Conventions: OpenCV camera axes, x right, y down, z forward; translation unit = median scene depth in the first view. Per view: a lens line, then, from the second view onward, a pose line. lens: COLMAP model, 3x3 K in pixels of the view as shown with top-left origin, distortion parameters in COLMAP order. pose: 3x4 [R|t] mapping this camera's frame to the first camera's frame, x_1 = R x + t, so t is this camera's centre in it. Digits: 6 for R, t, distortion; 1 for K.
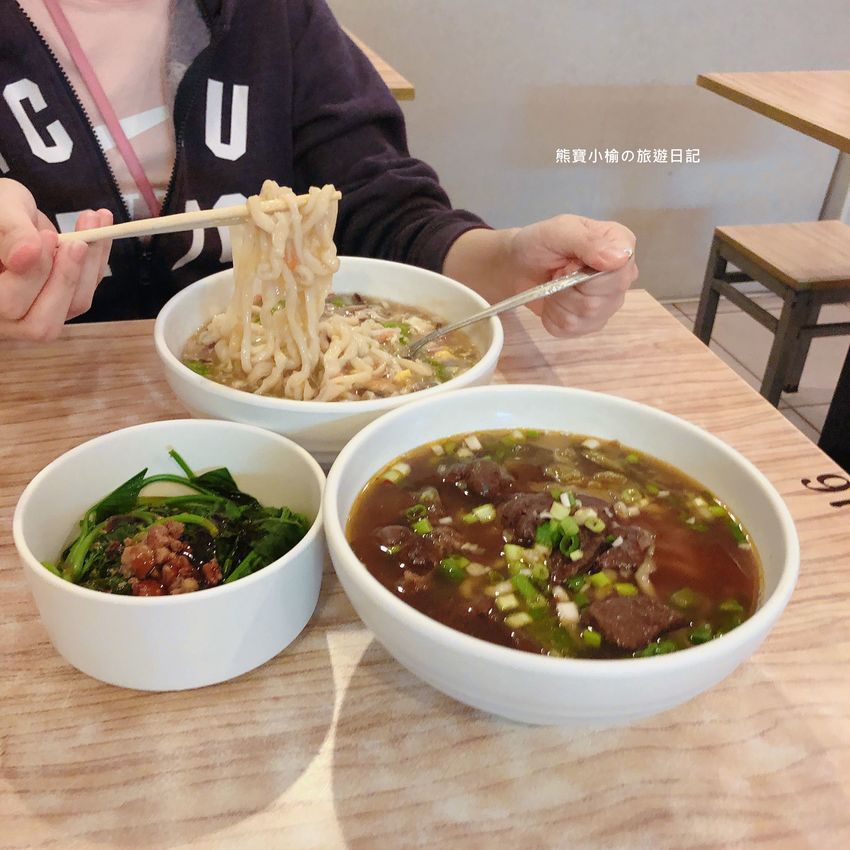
lens RADIAL K [[928.8, 0, 425.0], [0, 928.8, 425.0], [0, 0, 1]] dist [-0.011852, -0.003418]
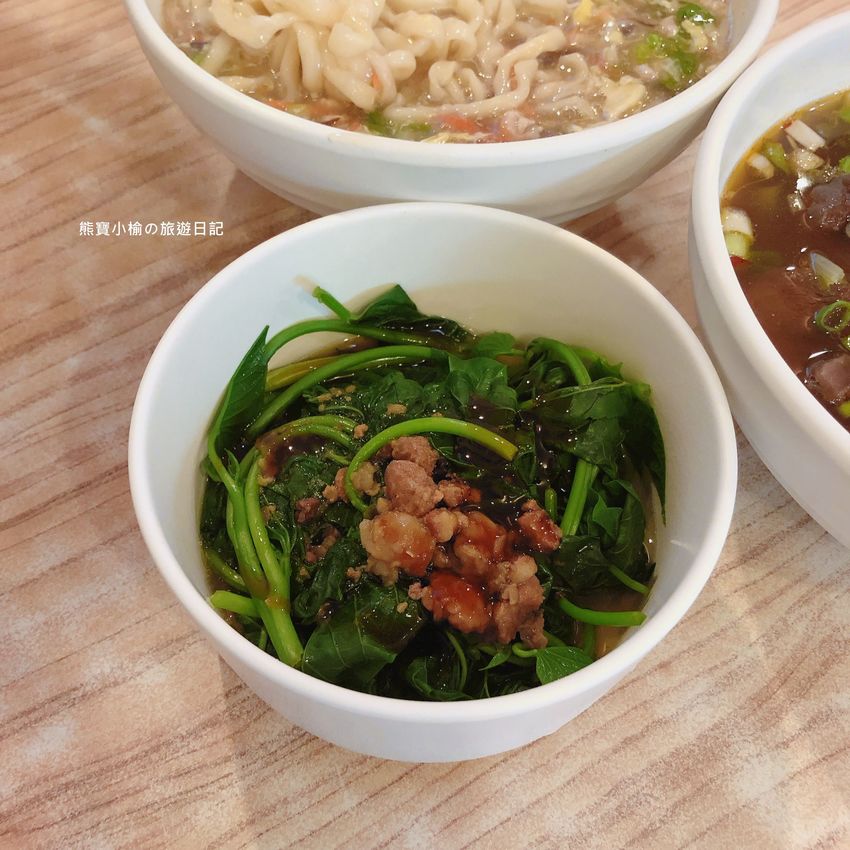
lens RADIAL K [[955.5, 0, 423.9], [0, 955.5, 434.4], [0, 0, 1]] dist [-0.063067, 0.148500]
pose [[0.950866, -0.274770, 0.142670, -0.338842], [0.182532, 0.869743, 0.458508, -0.145582], [-0.250070, -0.409938, 0.877164, 0.523041]]
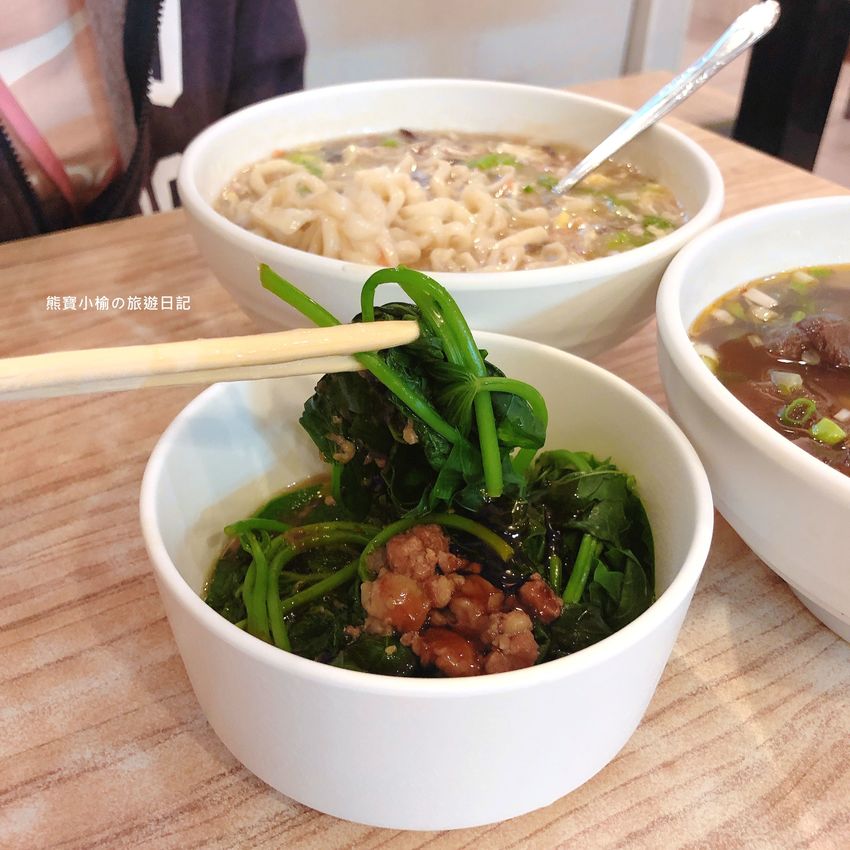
lens RADIAL K [[955.5, 0, 423.9], [0, 955.5, 434.4], [0, 0, 1]] dist [-0.063067, 0.148500]
pose [[0.957356, -0.195486, 0.212732, -0.372173], [0.176403, 0.978653, 0.105450, 0.001299], [-0.228805, -0.063426, 0.971404, 0.443037]]
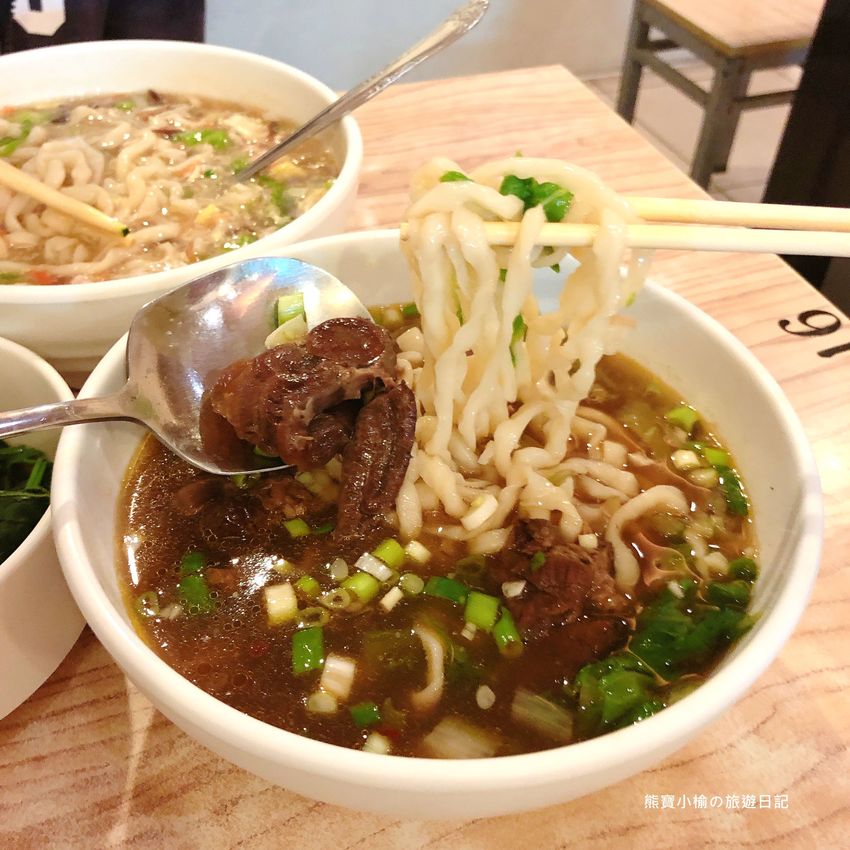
lens RADIAL K [[938.5, 0, 433.7], [0, 938.5, 424.8], [0, 0, 1]] dist [-0.007391, 0.019739]
pose [[0.993207, -0.086527, 0.077803, 0.081382], [0.068252, 0.974723, 0.212737, -0.054559], [-0.094244, -0.205982, 0.974007, 0.355985]]
